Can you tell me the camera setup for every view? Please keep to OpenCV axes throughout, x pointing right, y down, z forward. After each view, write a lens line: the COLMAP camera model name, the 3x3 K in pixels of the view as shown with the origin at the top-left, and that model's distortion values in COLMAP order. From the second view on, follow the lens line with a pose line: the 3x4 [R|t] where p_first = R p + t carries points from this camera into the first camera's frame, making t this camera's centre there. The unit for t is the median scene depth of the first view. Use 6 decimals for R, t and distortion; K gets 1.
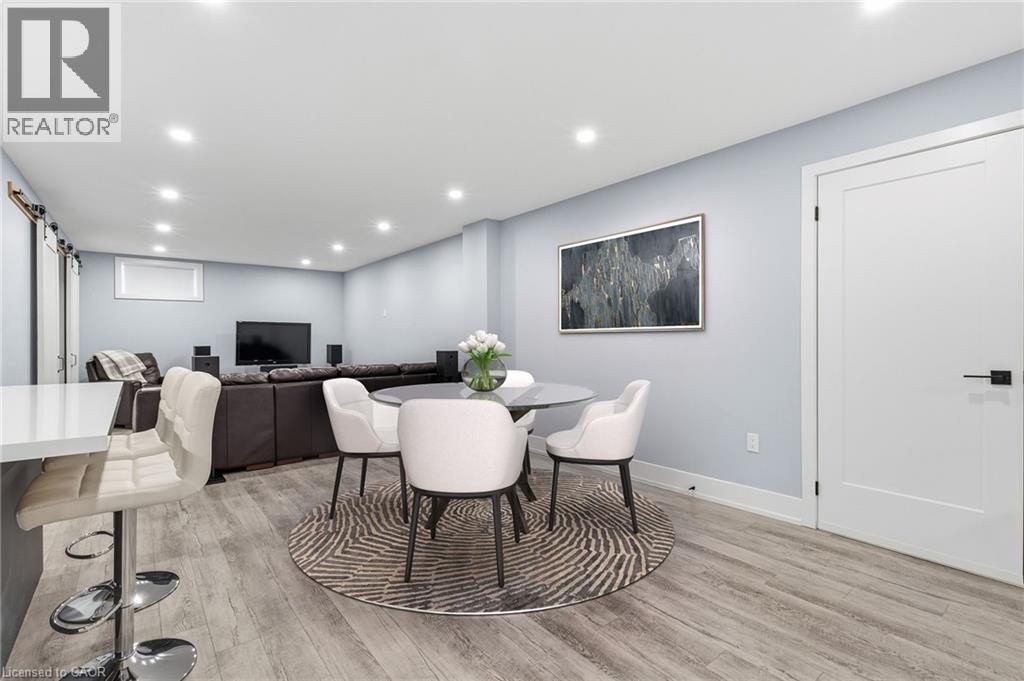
lens RADIAL K [[483.2, 0, 520.6], [0, 483.2, 340.3], [0, 0, 1]] dist [-0.002885, -0.000101]
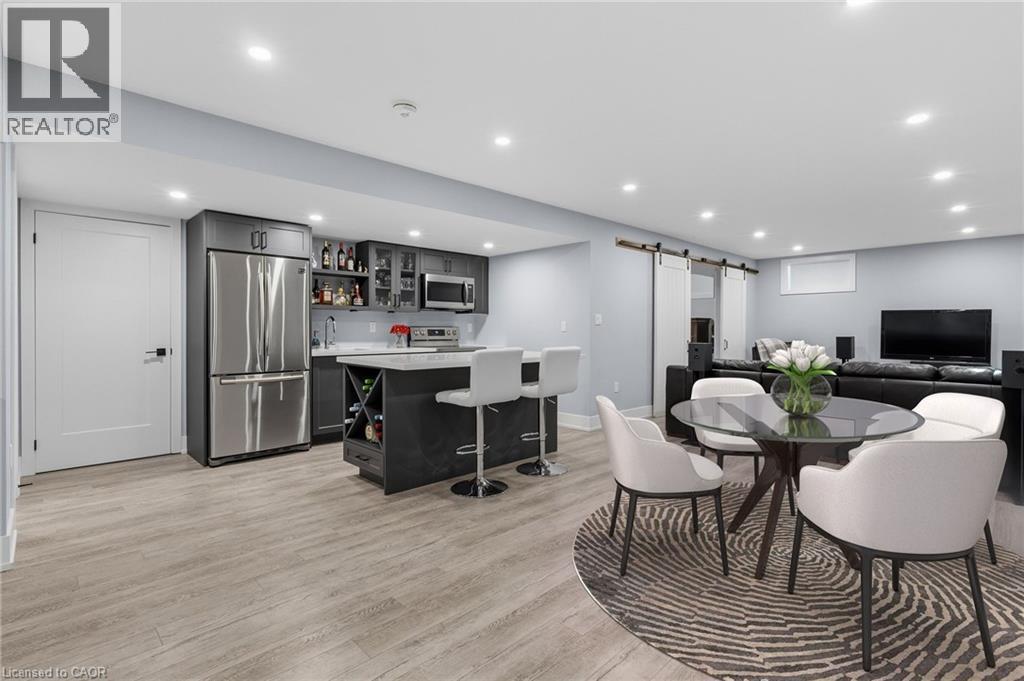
lens RADIAL K [[483.2, 0, 515.3], [0, 483.2, 331.4], [0, 0, 1]] dist [-0.002885, -0.000101]
pose [[0.097904, 0.002713, -0.995192, 0.790331], [-0.005569, 0.999982, 0.002178, 0.010075], [0.995180, 0.005329, 0.097918, 0.586368]]
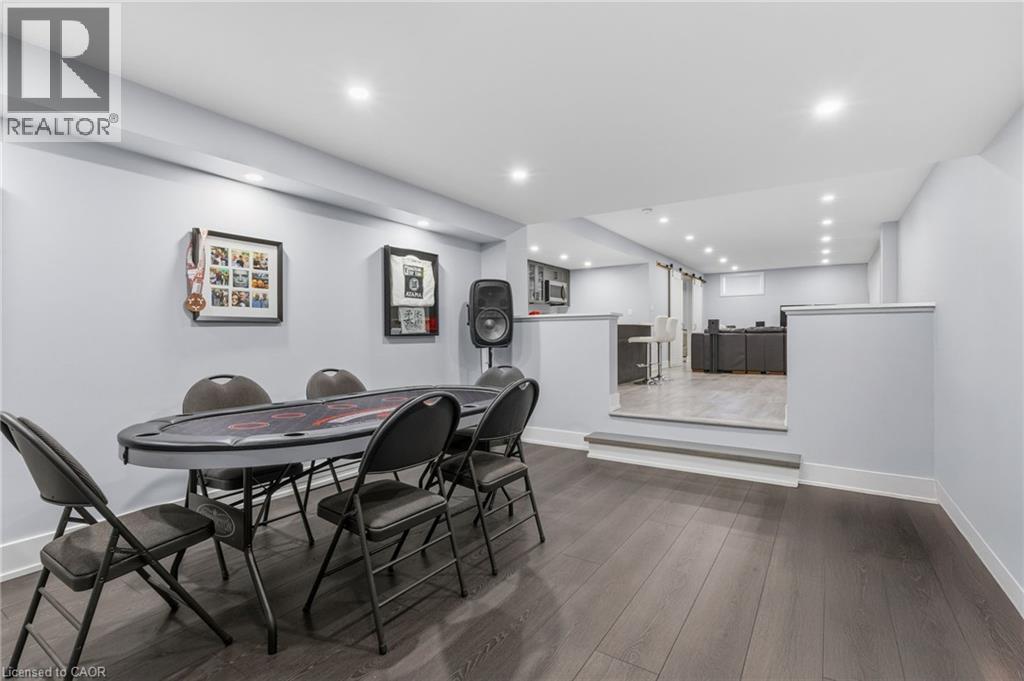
lens RADIAL K [[483.2, 0, 514.0], [0, 483.2, 348.7], [0, 0, 1]] dist [-0.002885, -0.000101]
pose [[0.319425, 0.027002, -0.947227, 1.851673], [0.000280, 0.999591, 0.028589, 0.159469], [0.947612, -0.009397, 0.319287, -0.976153]]
